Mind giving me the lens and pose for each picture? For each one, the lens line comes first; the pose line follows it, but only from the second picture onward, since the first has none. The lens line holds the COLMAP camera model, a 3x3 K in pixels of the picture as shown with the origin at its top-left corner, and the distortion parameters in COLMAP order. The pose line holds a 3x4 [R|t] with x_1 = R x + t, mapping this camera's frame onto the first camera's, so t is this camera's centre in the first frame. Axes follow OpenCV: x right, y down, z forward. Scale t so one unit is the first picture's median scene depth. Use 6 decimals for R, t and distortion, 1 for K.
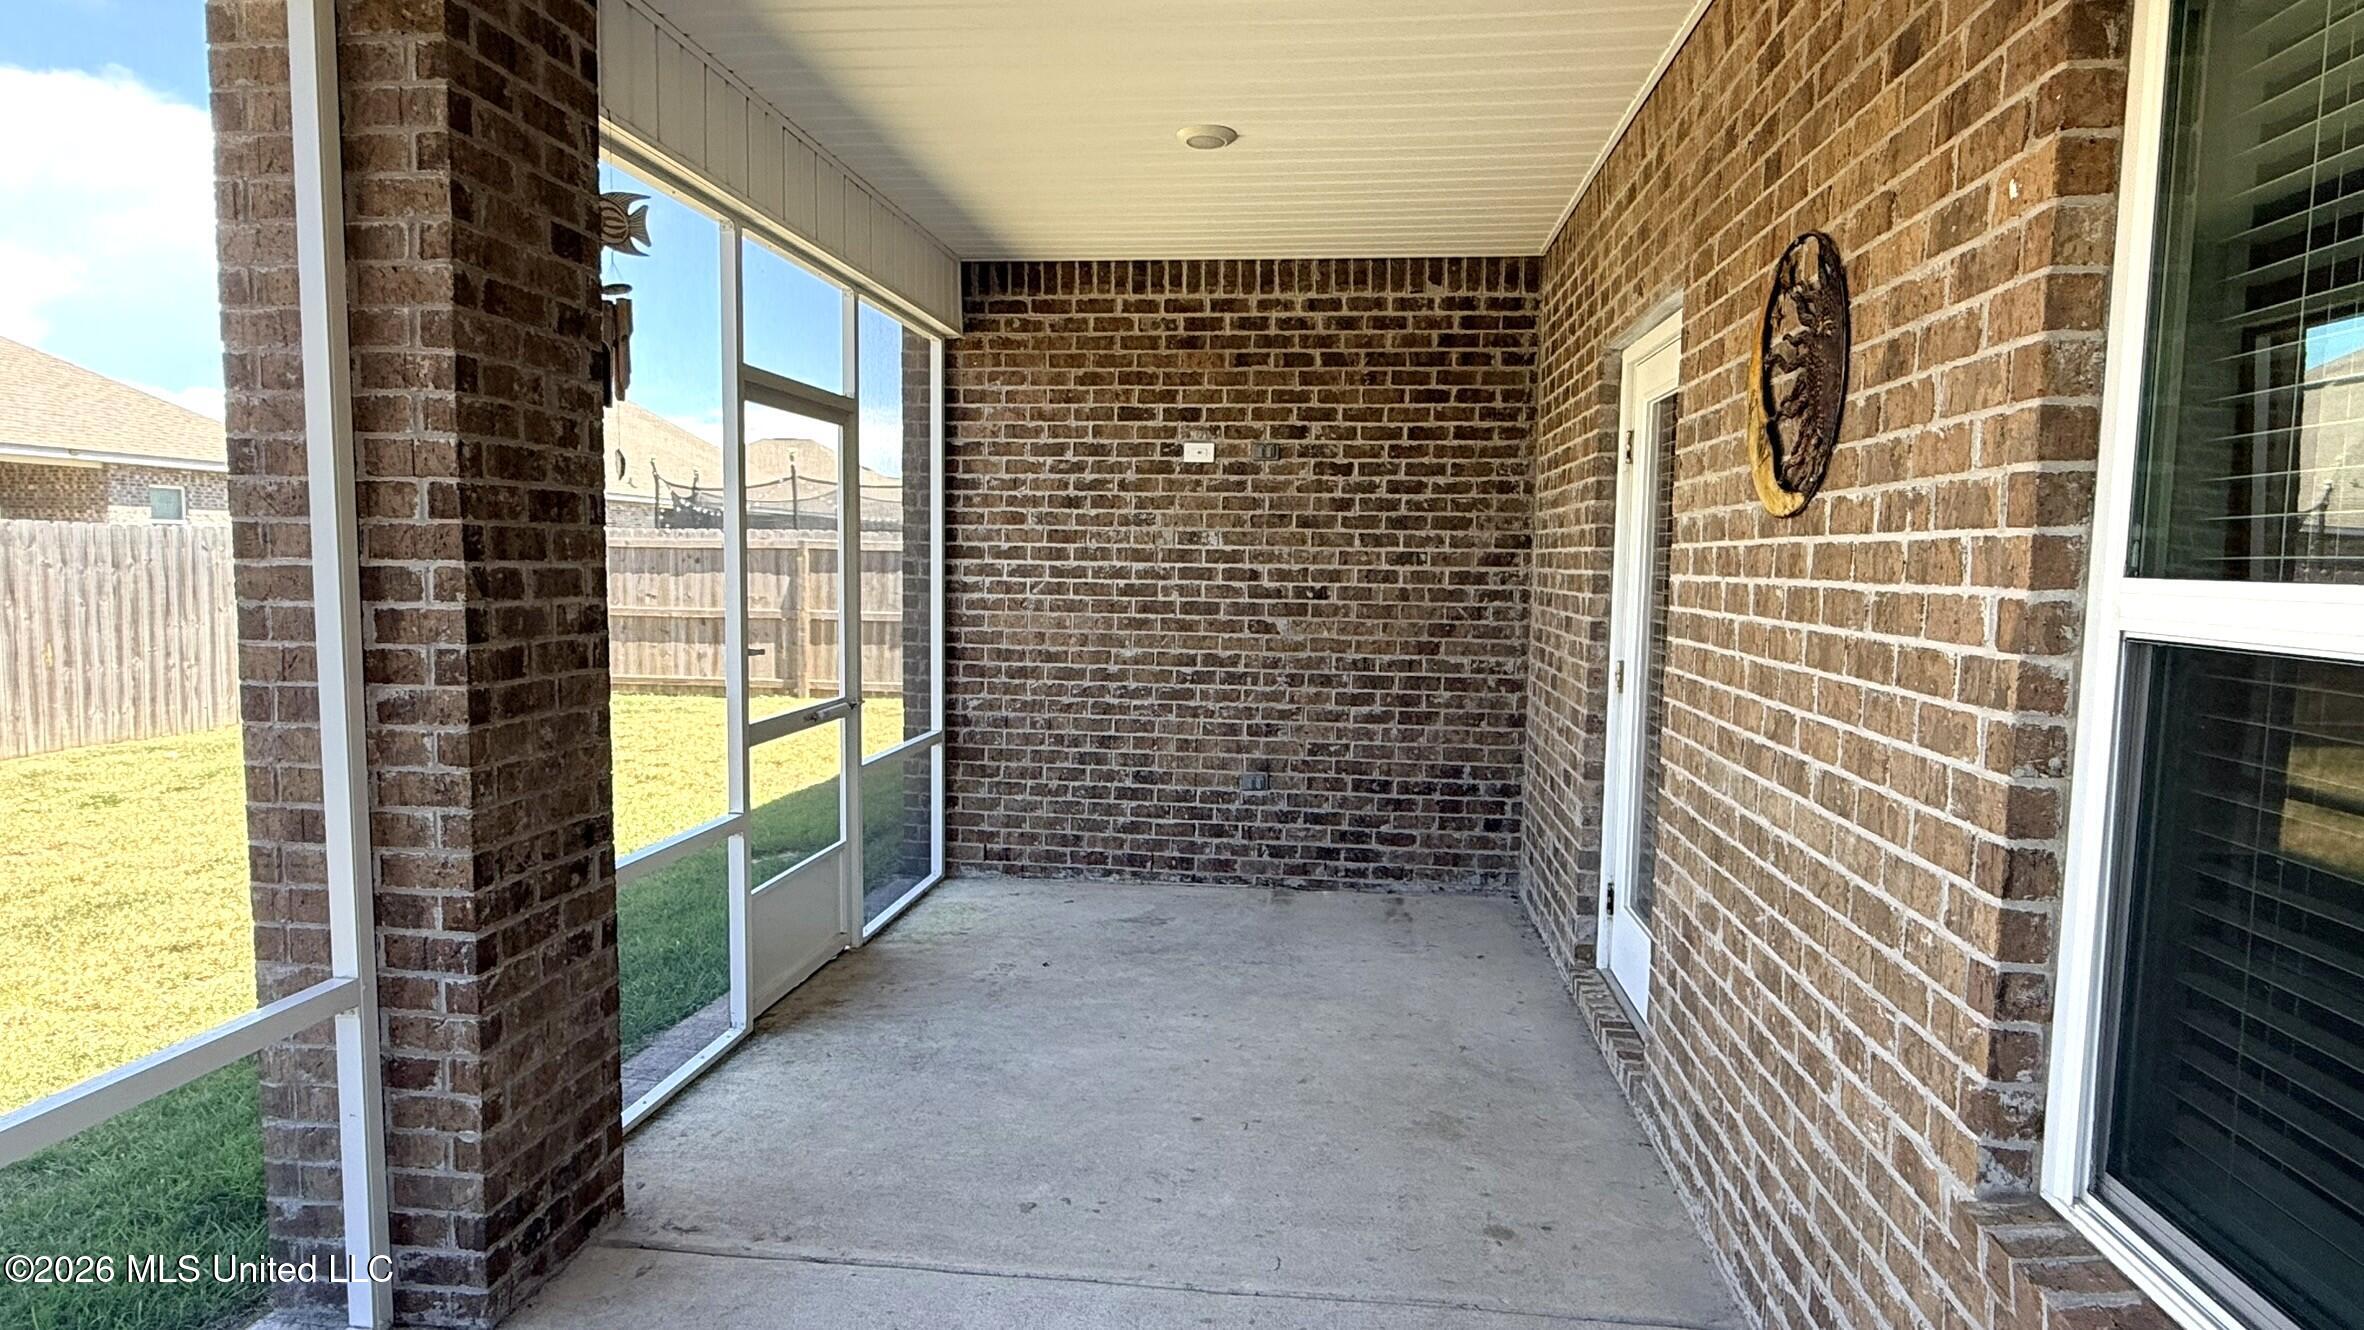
lens RADIAL K [[1303.2, 0, 1185.3], [0, 1303.2, 663.6], [0, 0, 1]] dist [-0.000776, -0.003721]
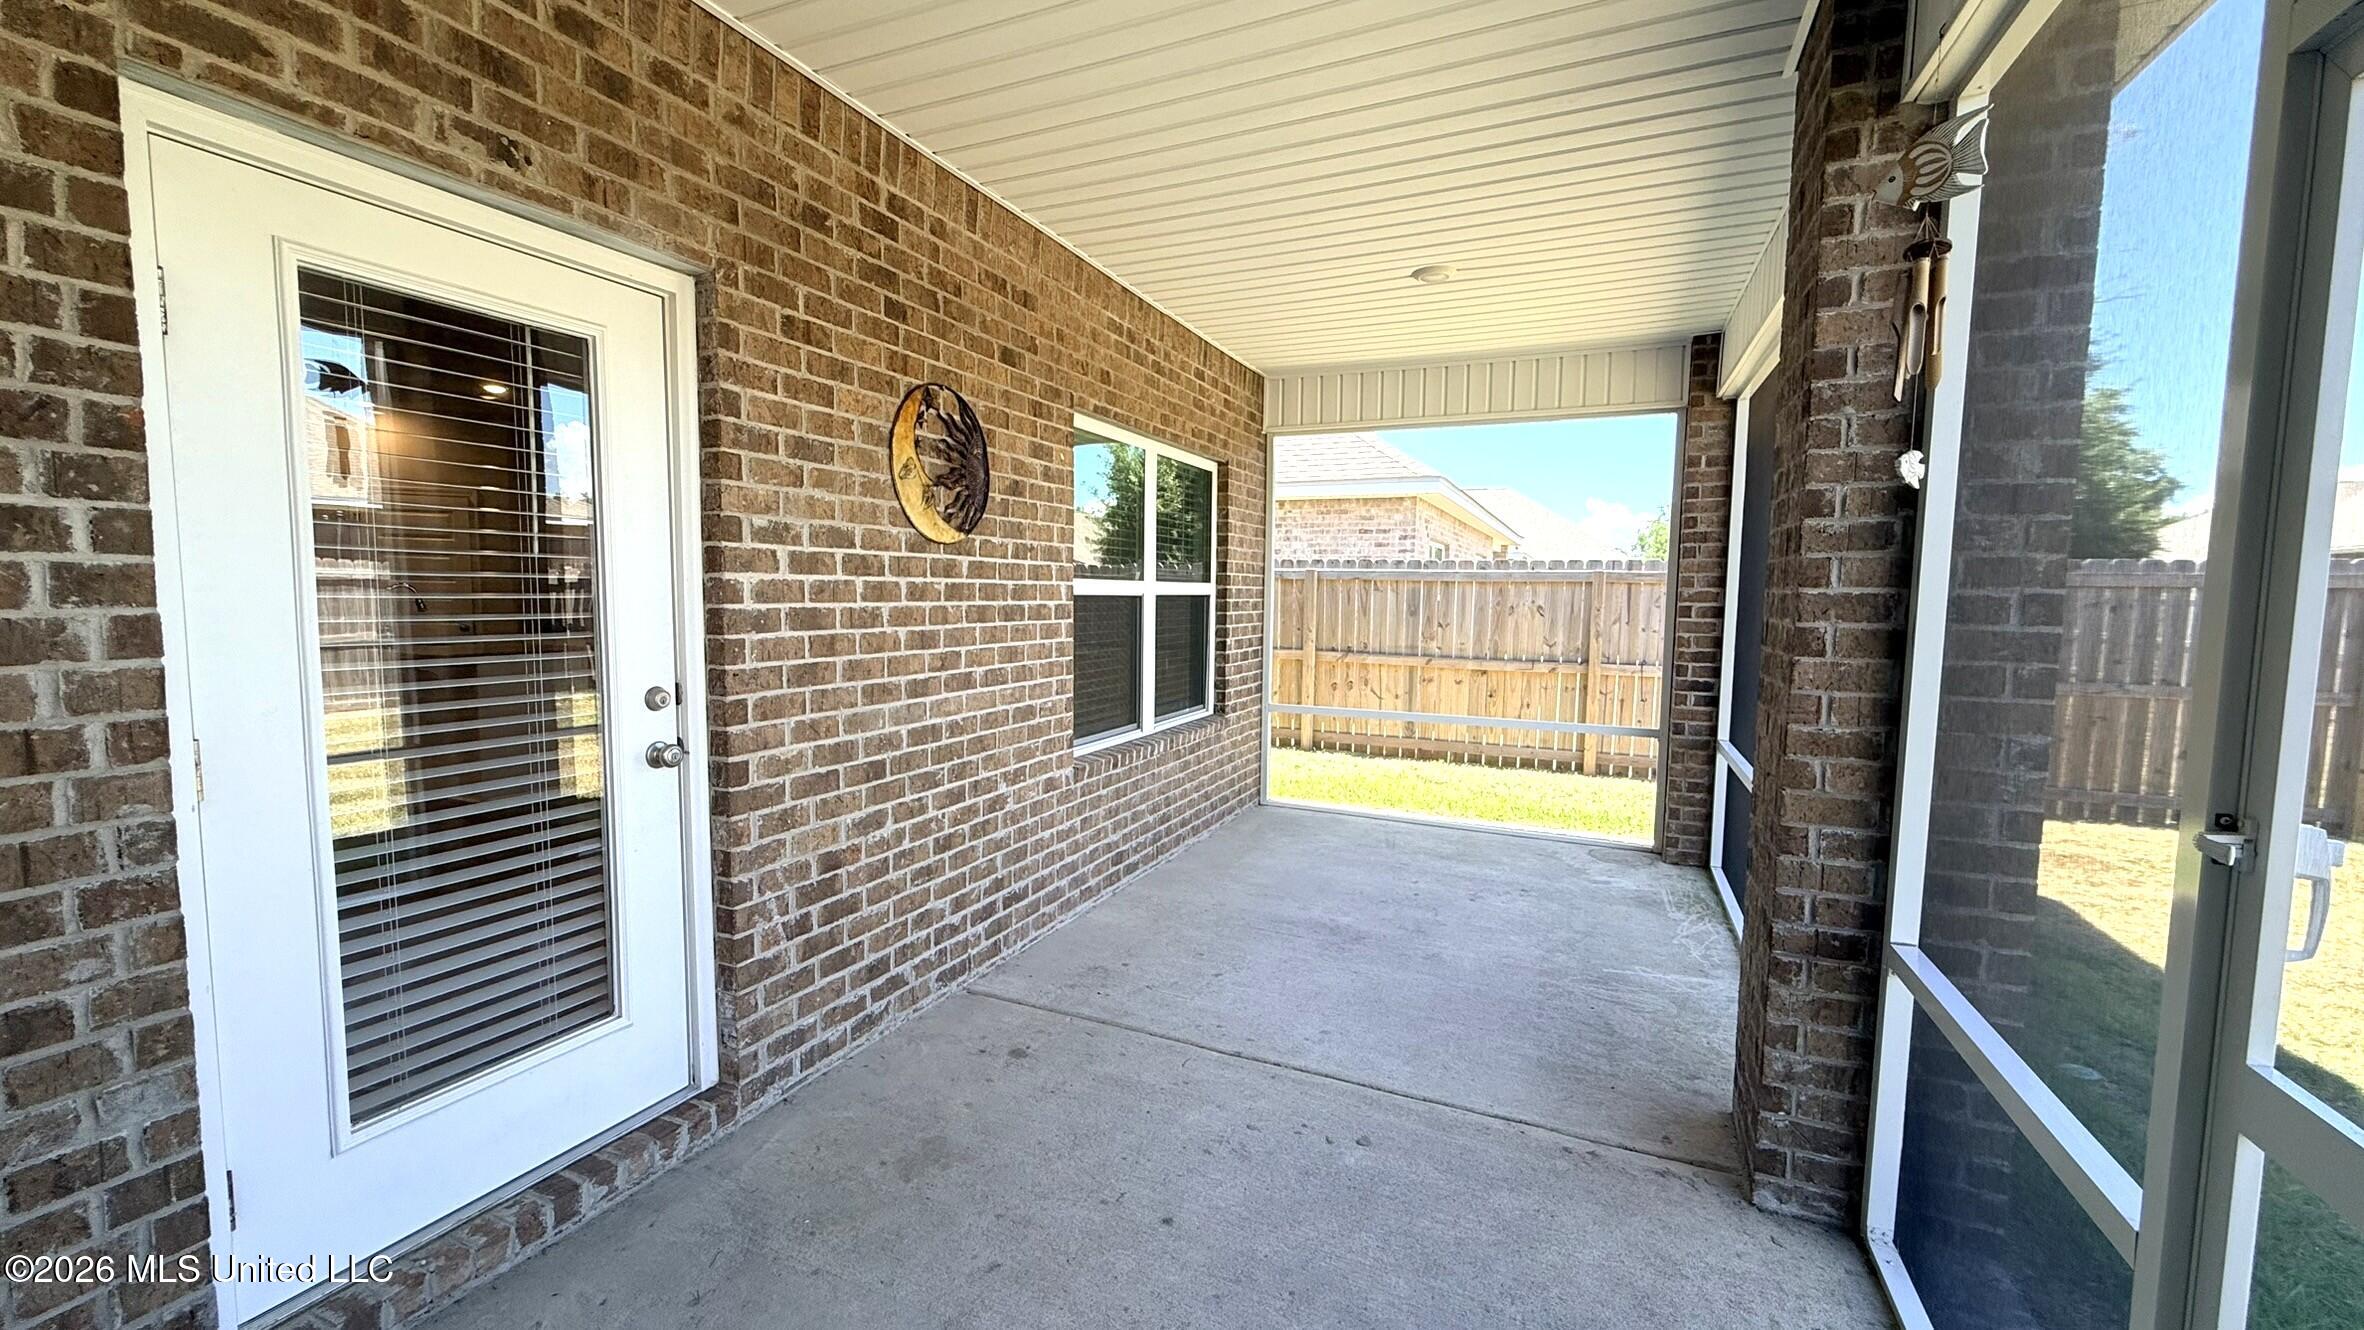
lens RADIAL K [[944.4, 0, 1180.3], [0, 944.4, 670.7], [0, 0, 1]] dist [0.001052, -0.000340]
pose [[-0.959408, -0.053420, 0.276915, -0.200104], [-0.007639, 0.986459, 0.163831, -0.145427], [-0.281917, 0.155065, -0.946825, 2.030564]]
